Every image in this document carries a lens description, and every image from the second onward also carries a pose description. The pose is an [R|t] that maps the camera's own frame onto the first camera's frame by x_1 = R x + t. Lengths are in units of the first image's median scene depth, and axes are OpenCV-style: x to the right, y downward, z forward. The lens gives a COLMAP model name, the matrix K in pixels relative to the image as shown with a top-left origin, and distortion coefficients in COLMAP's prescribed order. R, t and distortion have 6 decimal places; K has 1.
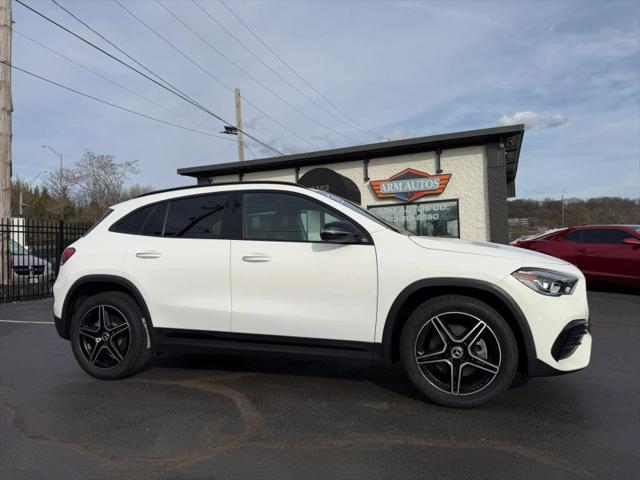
lens RADIAL K [[453.5, 0, 318.2], [0, 453.5, 241.6], [0, 0, 1]] dist [0.078407, -0.100599]
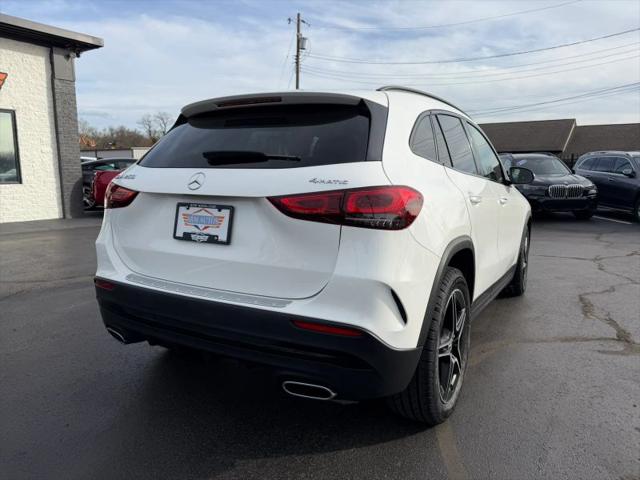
lens RADIAL K [[457.2, 0, 320.0], [0, 457.2, 240.0], [0, 0, 1]] dist [0.049829, -0.058013]
pose [[0.223590, -0.108953, 0.968574, -0.978041], [-0.040653, 0.991825, 0.120953, 0.014660], [-0.973835, -0.066420, 0.217333, 0.977977]]
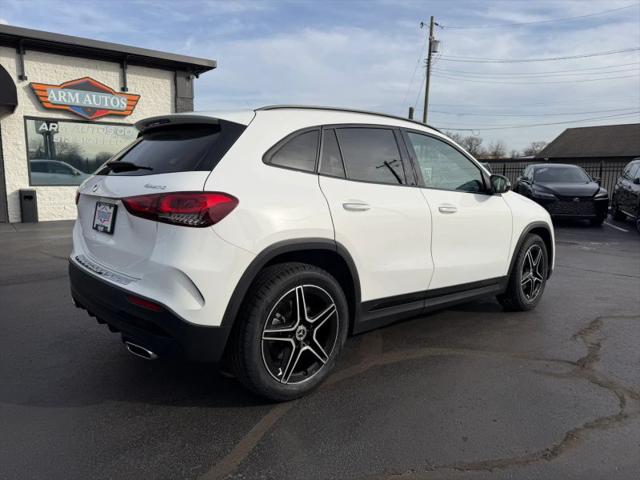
lens RADIAL K [[457.2, 0, 320.0], [0, 457.2, 240.0], [0, 0, 1]] dist [0.049829, -0.058013]
pose [[0.510777, -0.080962, 0.855892, -0.929194], [-0.054351, 0.990523, 0.126133, -0.004522], [-0.857993, -0.110944, 0.501537, 0.629322]]
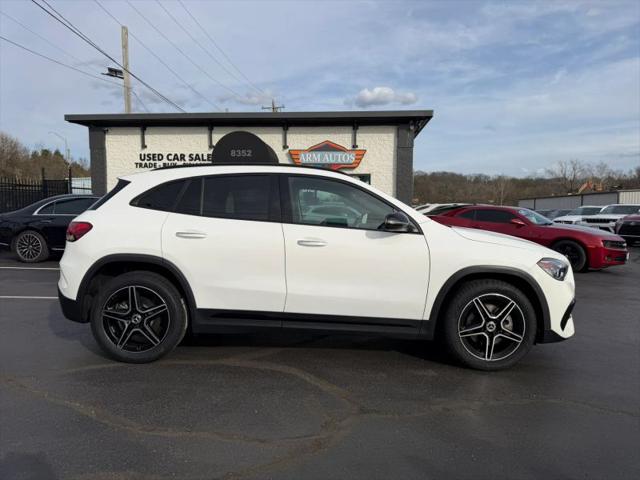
lens RADIAL K [[451.8, 0, 321.4], [0, 451.8, 241.1], [0, 0, 1]] dist [0.134858, -0.223666]
pose [[0.952647, 0.021793, 0.303297, -0.367746], [-0.048144, 0.995657, 0.079677, -0.043588], [-0.300243, -0.090505, 0.949559, -0.000277]]
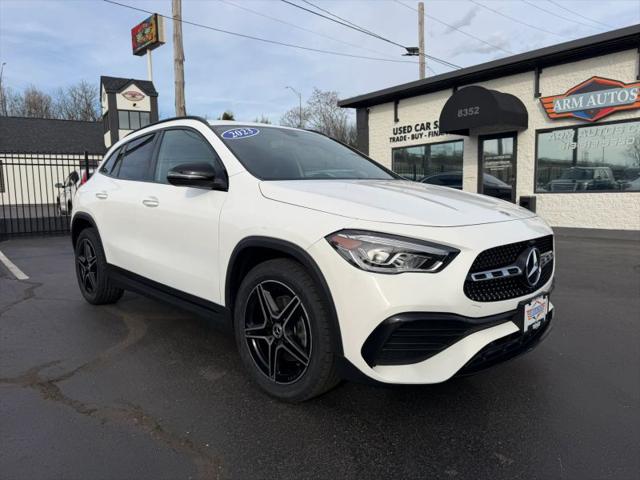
lens RADIAL K [[457.2, 0, 320.0], [0, 457.2, 240.0], [0, 0, 1]] dist [0.049829, -0.058013]
pose [[0.878003, 0.066506, -0.474013, 0.538524], [0.003526, 0.989375, 0.145345, -0.020454], [0.478643, -0.129284, 0.868439, 0.272342]]
